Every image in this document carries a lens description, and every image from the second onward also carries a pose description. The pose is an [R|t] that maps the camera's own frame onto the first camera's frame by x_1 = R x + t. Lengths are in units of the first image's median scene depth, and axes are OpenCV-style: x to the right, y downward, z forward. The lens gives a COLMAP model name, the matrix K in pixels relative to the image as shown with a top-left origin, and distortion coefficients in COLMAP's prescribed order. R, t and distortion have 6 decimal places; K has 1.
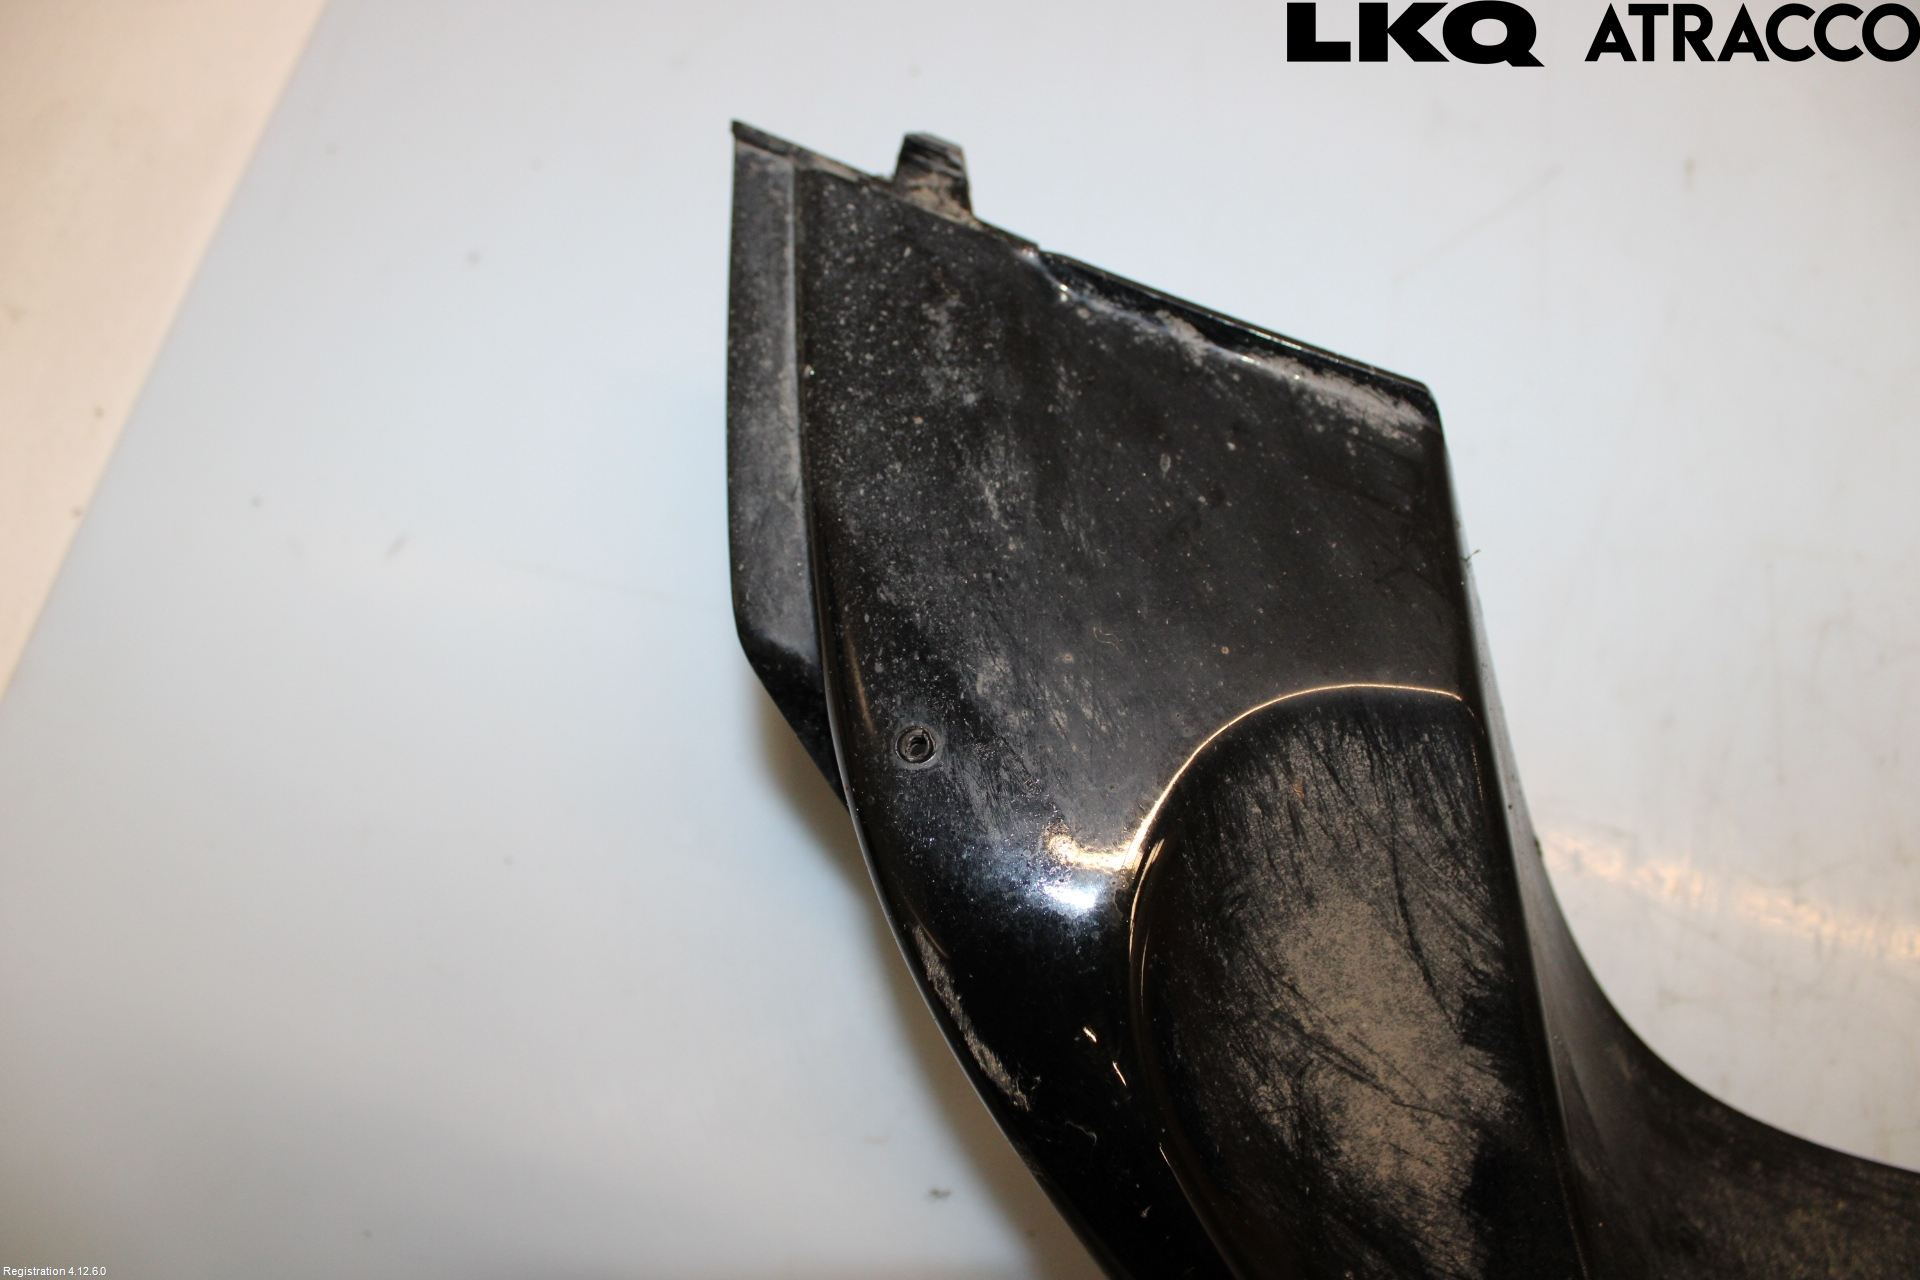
lens RADIAL K [[1526.7, 0, 960.0], [0, 1526.7, 640.0], [0, 0, 1]] dist [-0.191019, 0.152409]
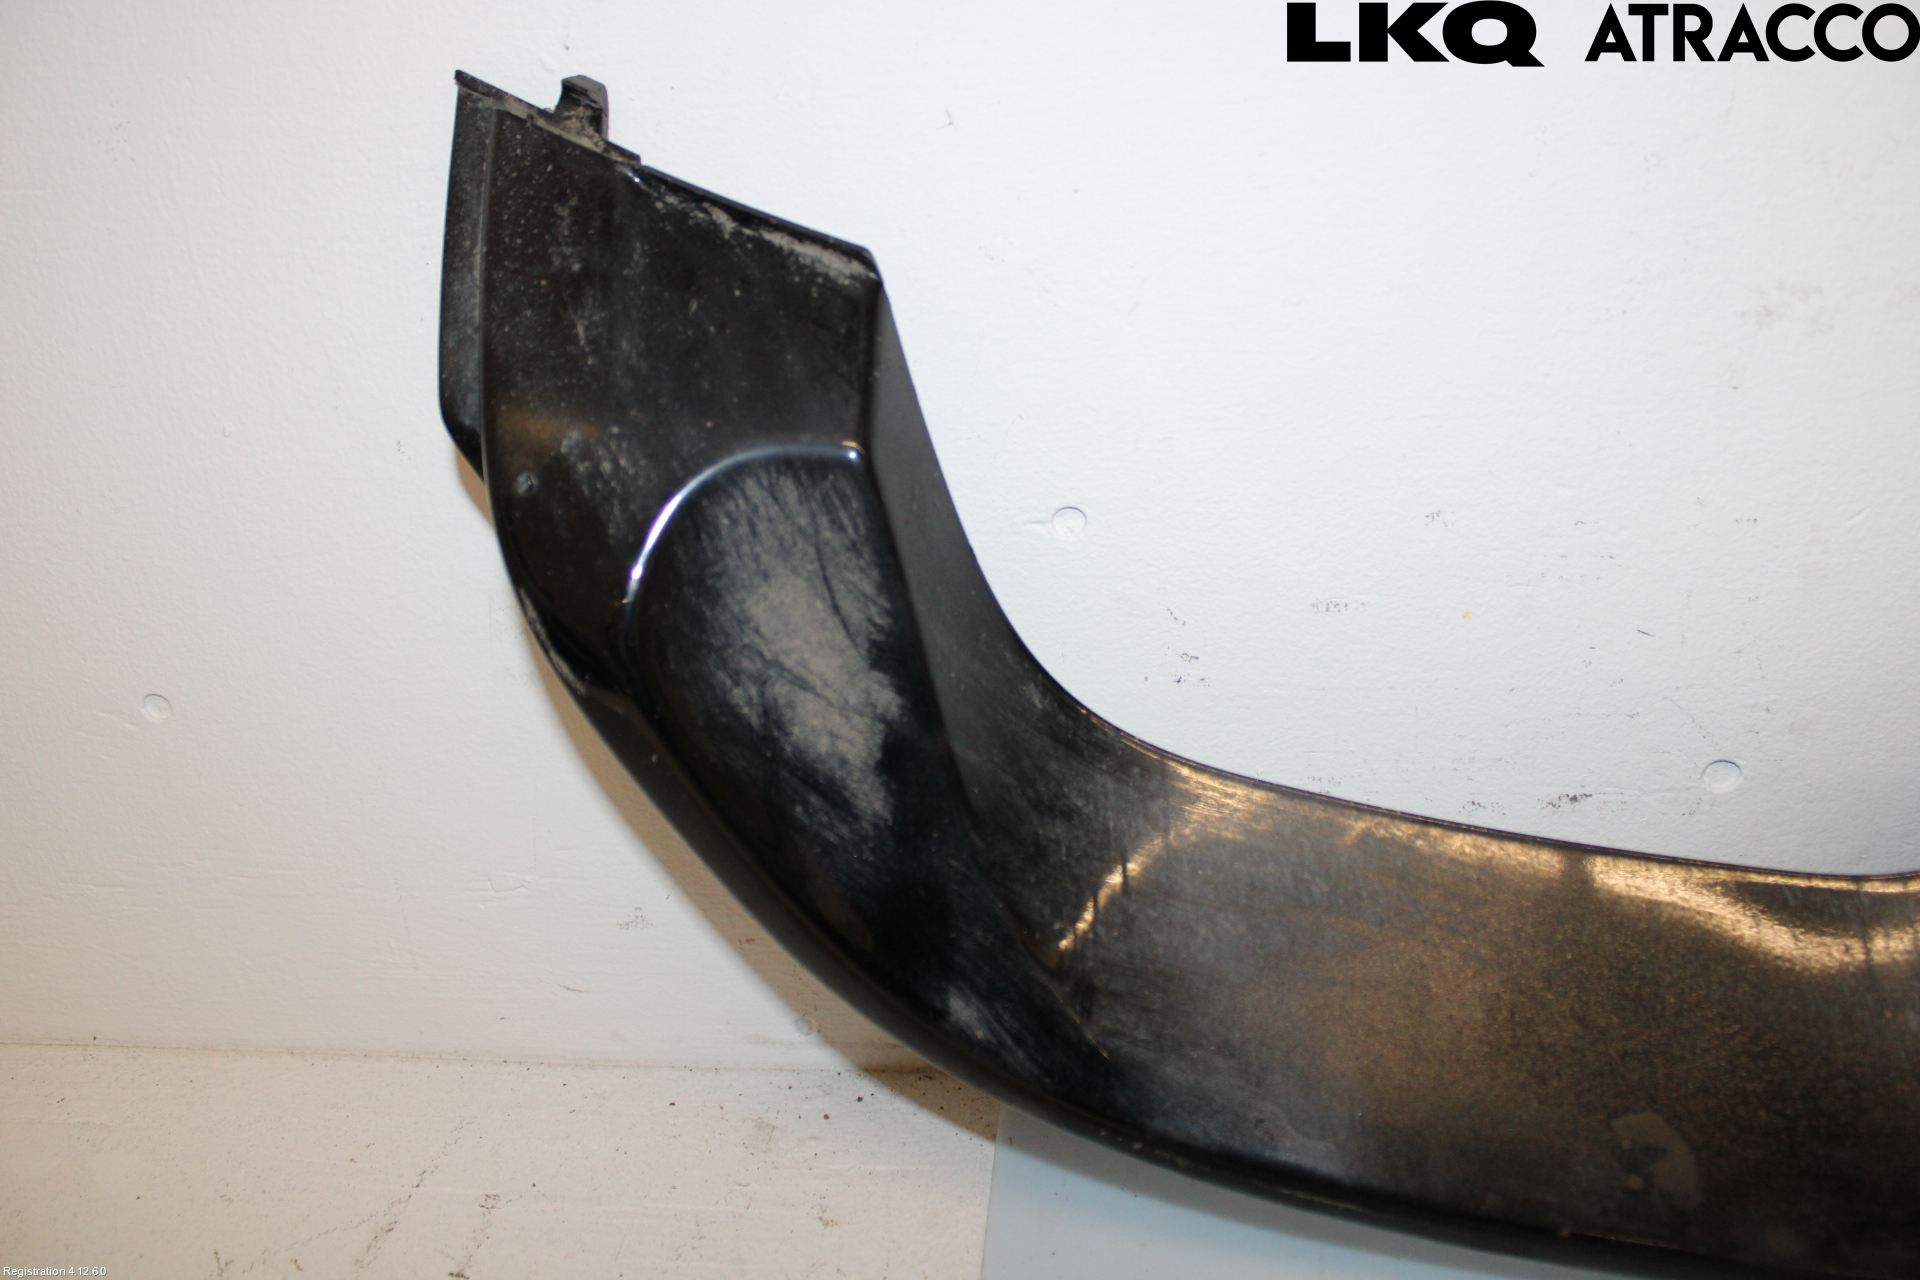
lens RADIAL K [[1561.4, 0, 955.5], [0, 1561.4, 628.0], [0, 0, 1]] dist [-0.164191, 0.133145]
pose [[0.997505, 0.003886, -0.070487, 0.531792], [0.006686, 0.988796, 0.149125, -0.022371], [0.070277, -0.149225, 0.986303, -0.632577]]
